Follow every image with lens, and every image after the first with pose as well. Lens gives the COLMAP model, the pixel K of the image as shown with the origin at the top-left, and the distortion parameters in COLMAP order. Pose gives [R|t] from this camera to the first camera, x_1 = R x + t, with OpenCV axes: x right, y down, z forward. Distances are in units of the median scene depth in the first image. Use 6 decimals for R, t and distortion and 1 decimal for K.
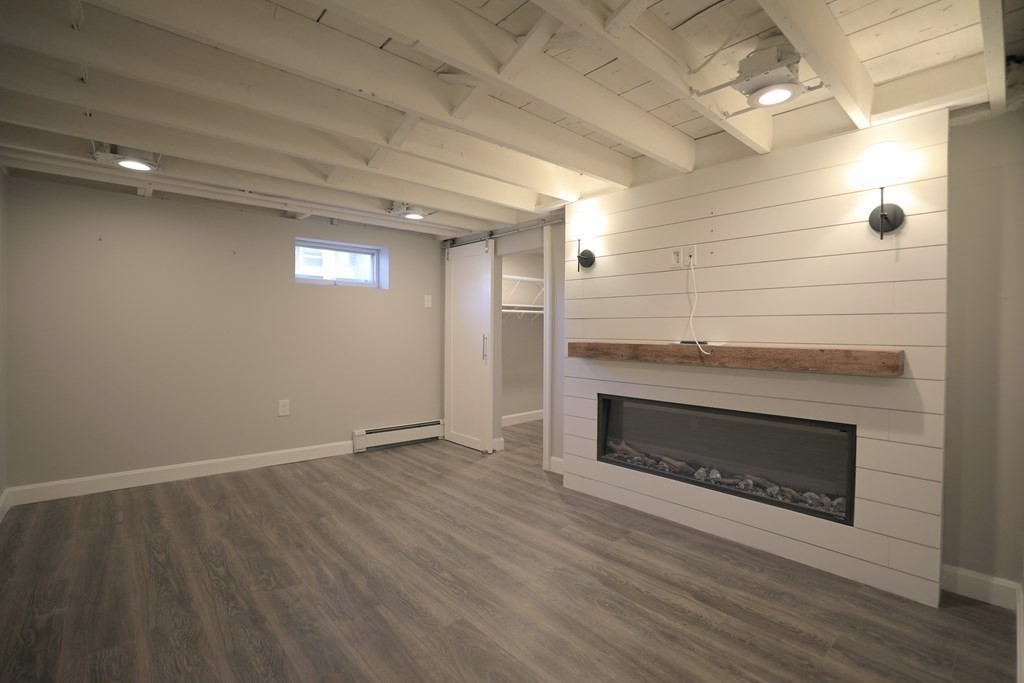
lens RADIAL K [[463.2, 0, 511.1], [0, 463.2, 336.9], [0, 0, 1]] dist [-0.035191, 0.000985]
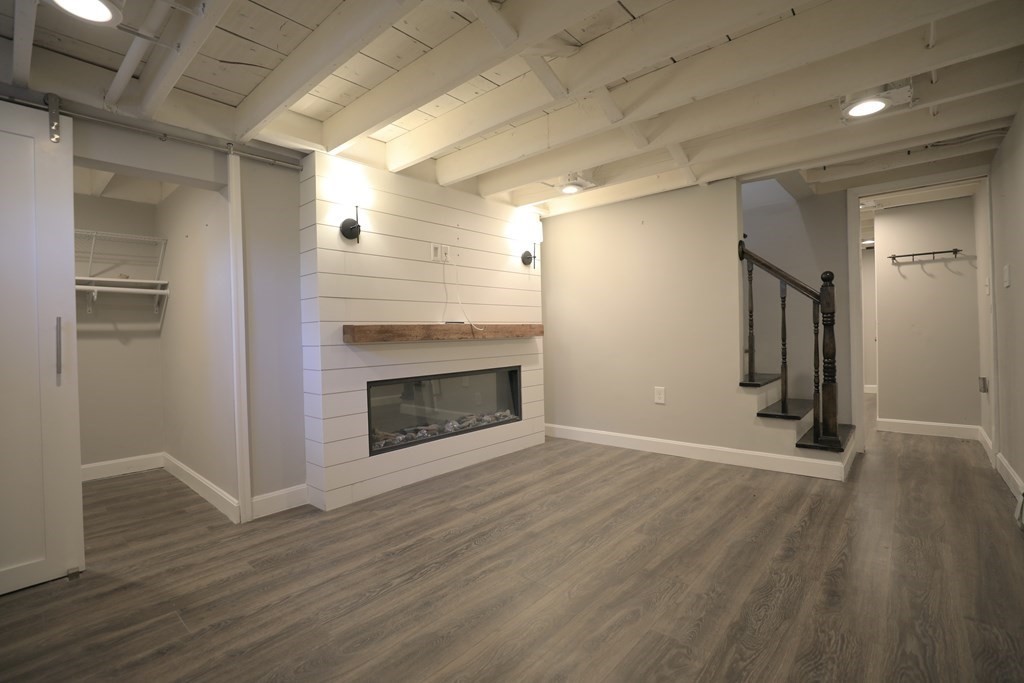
lens RADIAL K [[463.2, 0, 511.1], [0, 463.2, 336.9], [0, 0, 1]] dist [-0.035191, 0.000985]
pose [[-0.116728, -0.010807, 0.993105, -0.885158], [0.034721, 0.999285, 0.014955, 0.036757], [-0.992557, 0.036228, -0.116269, 0.987664]]
